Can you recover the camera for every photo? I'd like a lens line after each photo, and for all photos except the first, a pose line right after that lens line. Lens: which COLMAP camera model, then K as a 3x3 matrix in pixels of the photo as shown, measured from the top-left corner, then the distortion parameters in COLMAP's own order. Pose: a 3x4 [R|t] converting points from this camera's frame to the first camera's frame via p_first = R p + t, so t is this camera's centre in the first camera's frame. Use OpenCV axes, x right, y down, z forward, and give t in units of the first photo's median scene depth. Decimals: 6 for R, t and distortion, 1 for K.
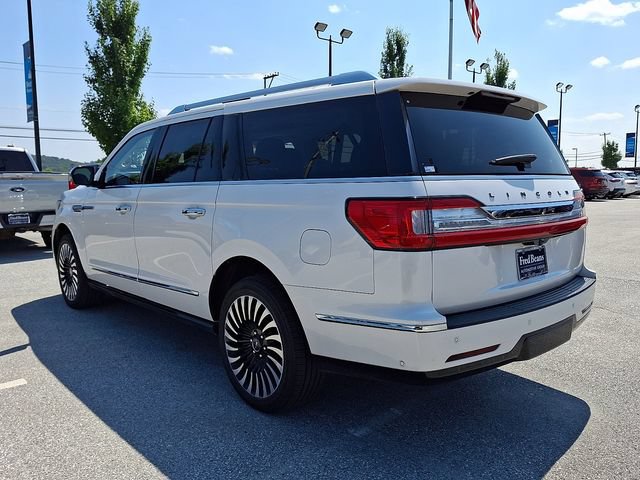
lens RADIAL K [[542.7, 0, 317.5], [0, 542.7, 216.6], [0, 0, 1]] dist [0.094090, -0.201308]
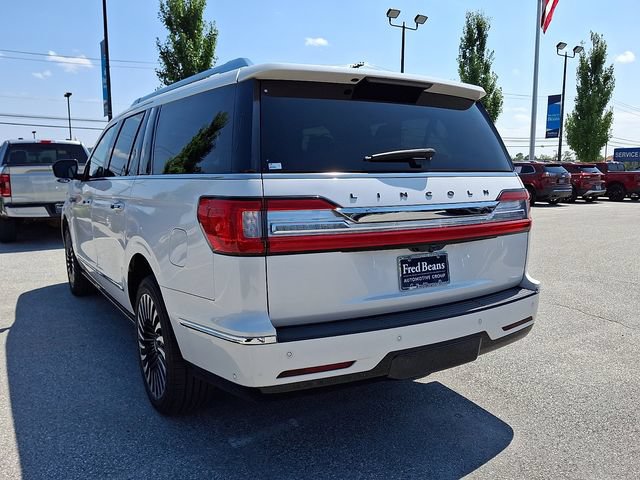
lens RADIAL K [[543.4, 0, 319.4], [0, 543.4, 227.8], [0, 0, 1]] dist [0.078118, -0.160856]
pose [[0.985274, 0.022720, -0.169465, 0.325654], [-0.016736, 0.999188, 0.036659, -0.014090], [0.170160, -0.033283, 0.984854, 0.087874]]
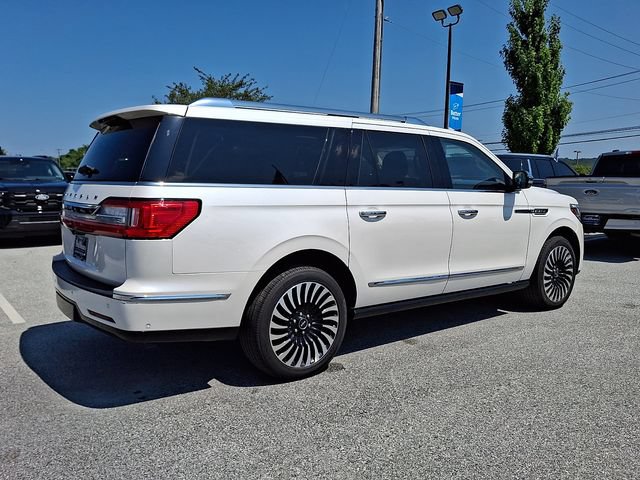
lens RADIAL K [[542.7, 0, 317.5], [0, 542.7, 216.6], [0, 0, 1]] dist [0.094090, -0.201308]
pose [[-0.089765, 0.074818, -0.993149, 1.420803], [-0.079603, 0.993445, 0.082035, -0.123272], [0.992777, 0.086421, -0.083221, 1.449202]]
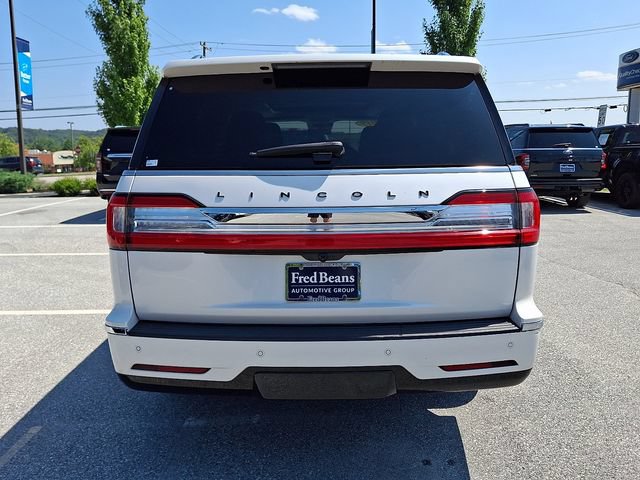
lens RADIAL K [[542.7, 0, 317.5], [0, 542.7, 216.6], [0, 0, 1]] dist [0.094090, -0.201308]
pose [[0.742437, 0.080368, -0.665077, 0.778890], [-0.042293, 0.996420, 0.073195, -0.057140], [0.668579, -0.026215, 0.743179, 0.372013]]
